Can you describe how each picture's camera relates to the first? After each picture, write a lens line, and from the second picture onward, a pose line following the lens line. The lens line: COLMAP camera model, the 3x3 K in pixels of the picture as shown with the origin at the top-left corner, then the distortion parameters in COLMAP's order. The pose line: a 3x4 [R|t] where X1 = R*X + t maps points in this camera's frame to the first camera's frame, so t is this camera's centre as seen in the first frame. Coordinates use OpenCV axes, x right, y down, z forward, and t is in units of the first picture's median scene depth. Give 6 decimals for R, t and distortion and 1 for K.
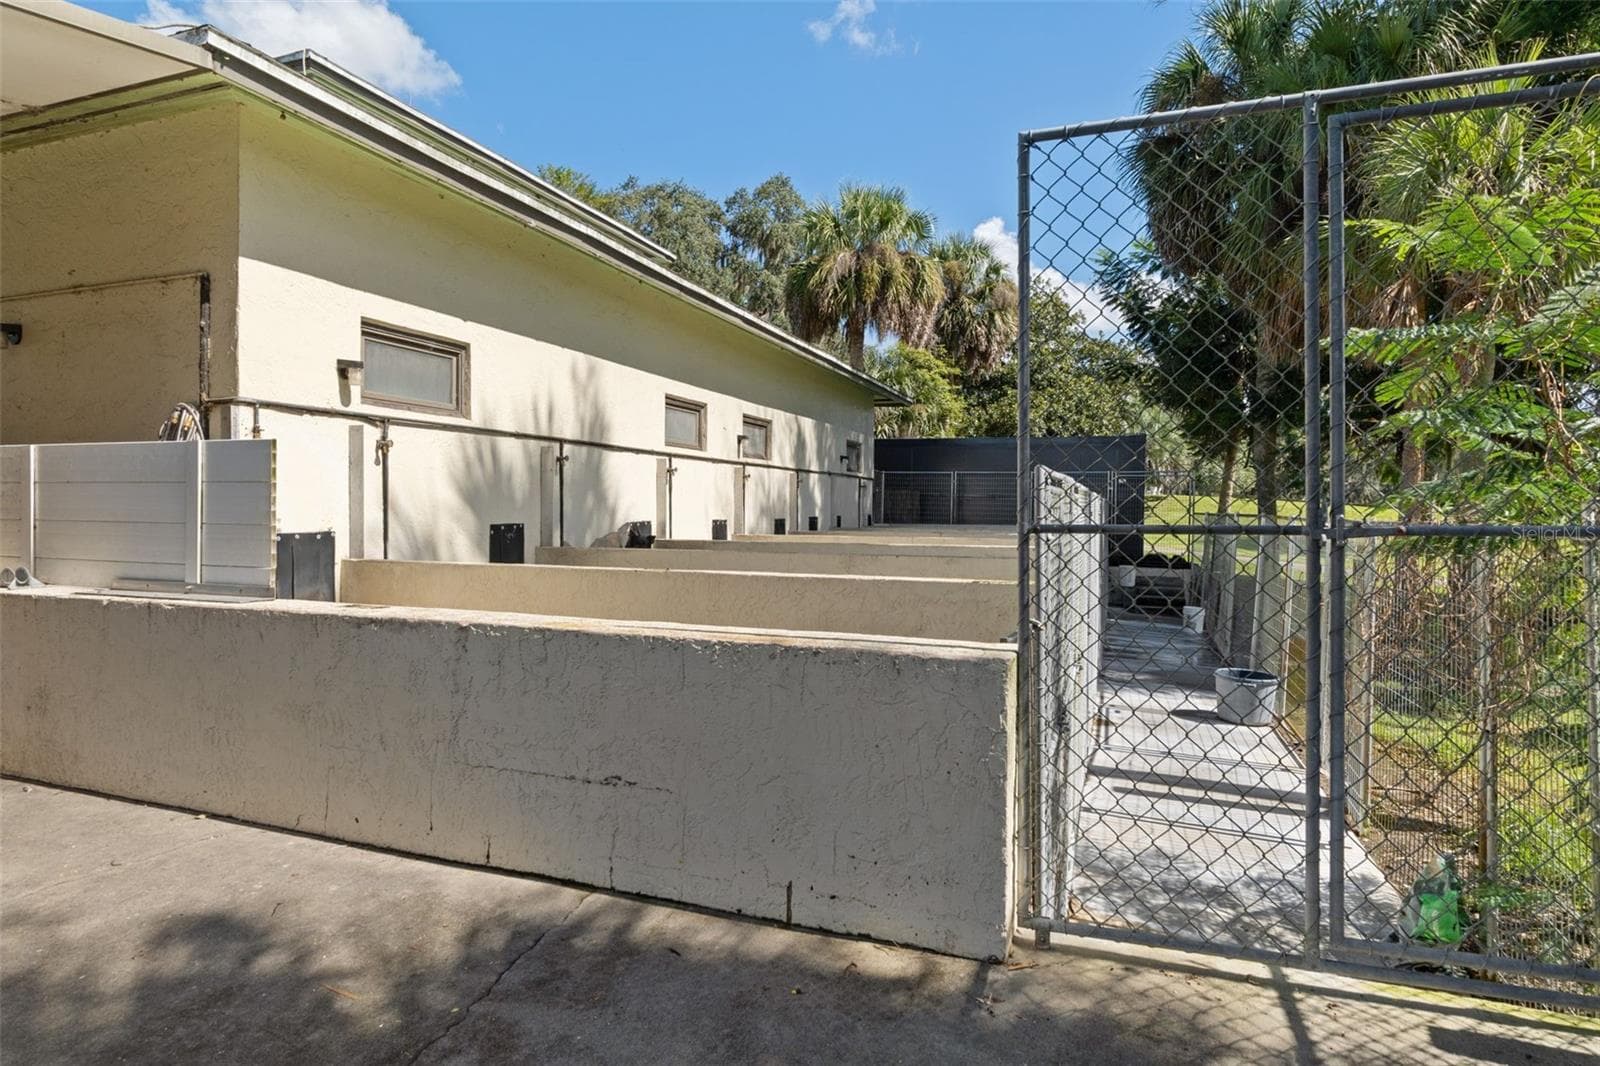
lens RADIAL K [[1022.6, 0, 807.1], [0, 1022.6, 539.5], [0, 0, 1]] dist [-0.026031, 0.000766]
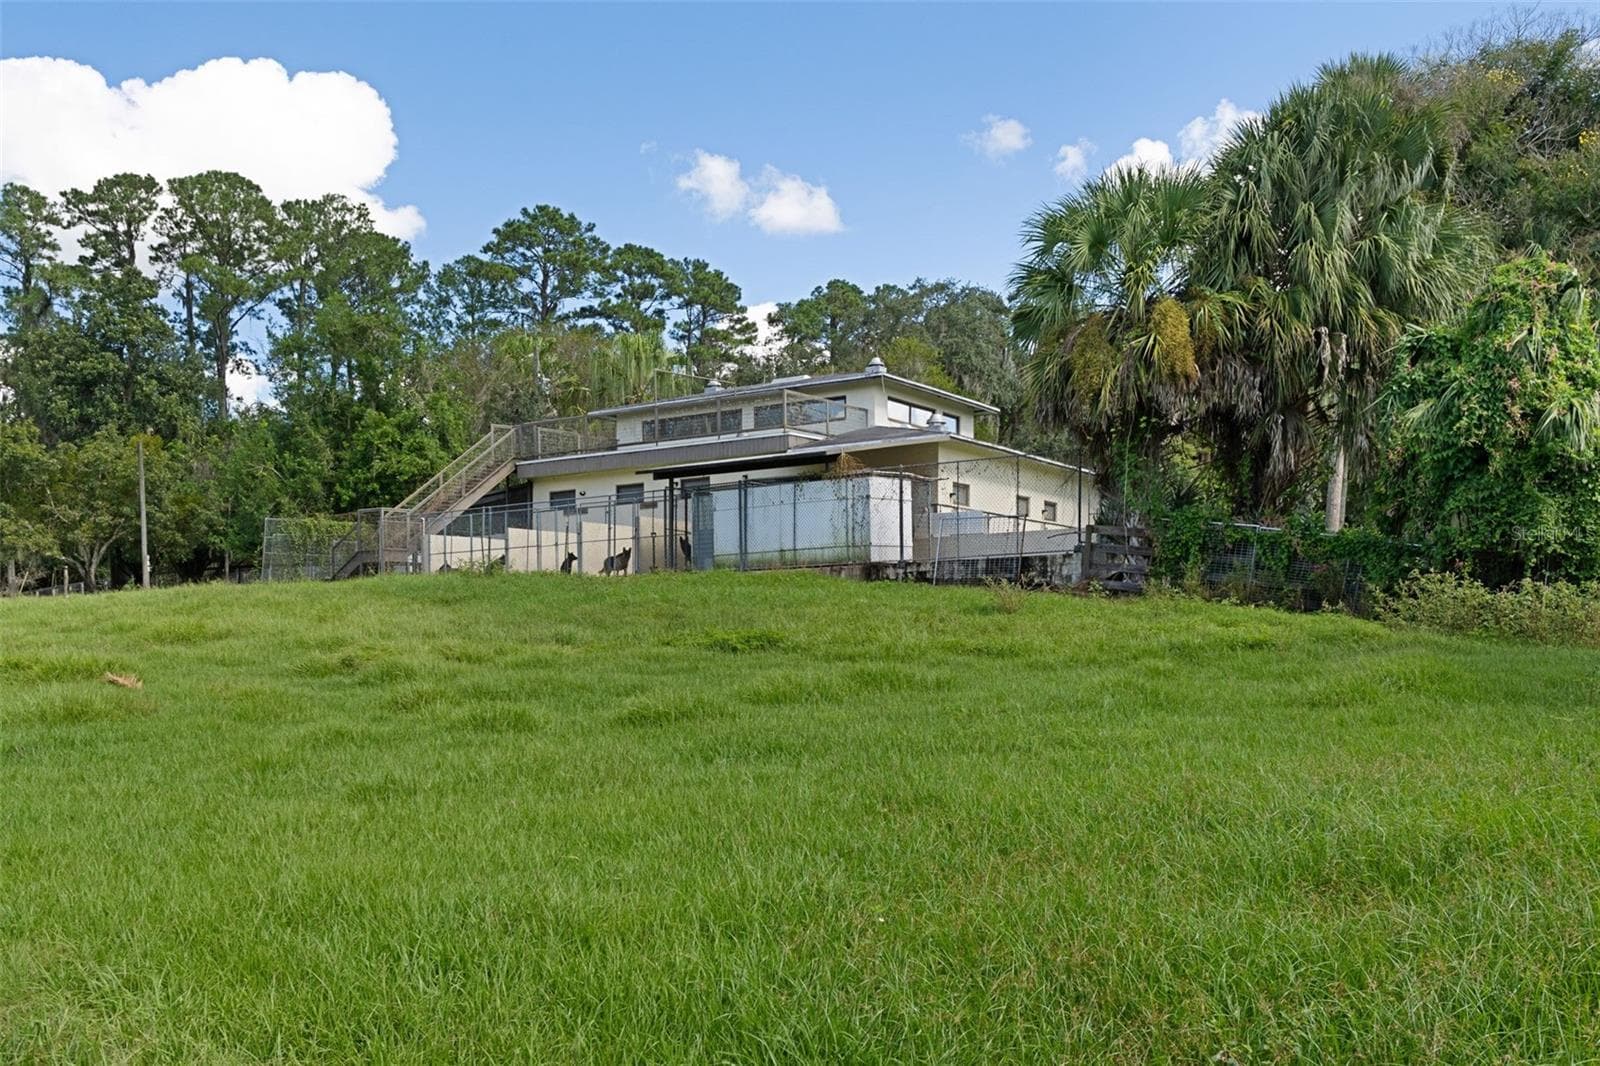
lens RADIAL K [[1022.6, 0, 807.1], [0, 1022.6, 539.5], [0, 0, 1]] dist [-0.026031, 0.000766]
pose [[0.963545, -0.016507, -0.267037, 0.041720], [-0.003140, 0.997328, -0.072980, 0.151937], [0.267529, 0.071158, 0.960919, -1.520167]]
